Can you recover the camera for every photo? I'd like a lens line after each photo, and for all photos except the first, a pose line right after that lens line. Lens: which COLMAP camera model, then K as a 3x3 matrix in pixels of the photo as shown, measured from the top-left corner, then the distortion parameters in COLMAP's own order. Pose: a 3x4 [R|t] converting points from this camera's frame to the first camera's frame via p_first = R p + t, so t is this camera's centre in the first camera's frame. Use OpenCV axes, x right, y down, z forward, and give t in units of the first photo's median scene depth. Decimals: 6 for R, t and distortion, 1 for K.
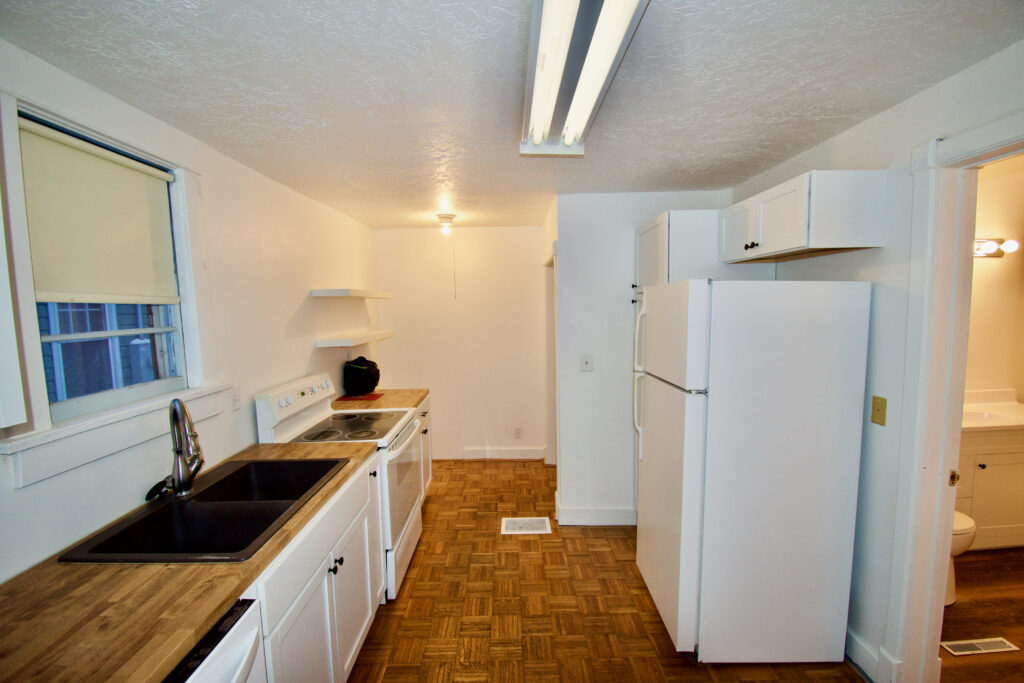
lens RADIAL K [[453.1, 0, 512.0], [0, 453.1, 341.5], [0, 0, 1]] dist [-0.000947, -0.000155]
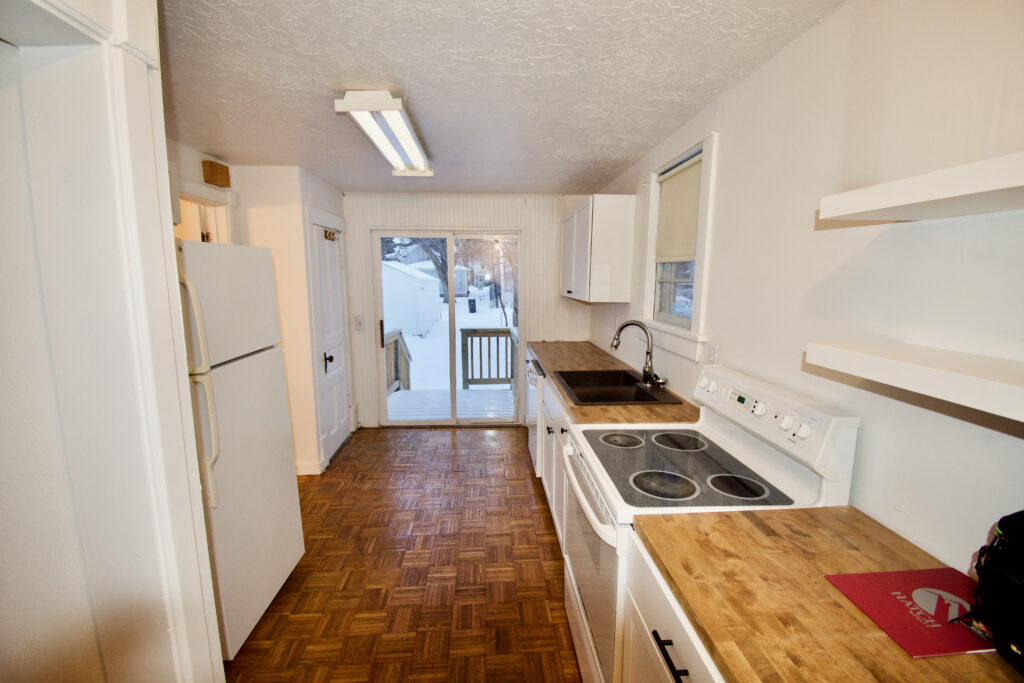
lens RADIAL K [[453.1, 0, 512.0], [0, 453.1, 341.5], [0, 0, 1]] dist [-0.000947, -0.000155]
pose [[-0.998721, 0.025418, -0.043716, -0.136895], [0.014956, 0.974291, 0.224798, -0.124861], [0.048306, 0.223856, -0.973424, 1.790040]]
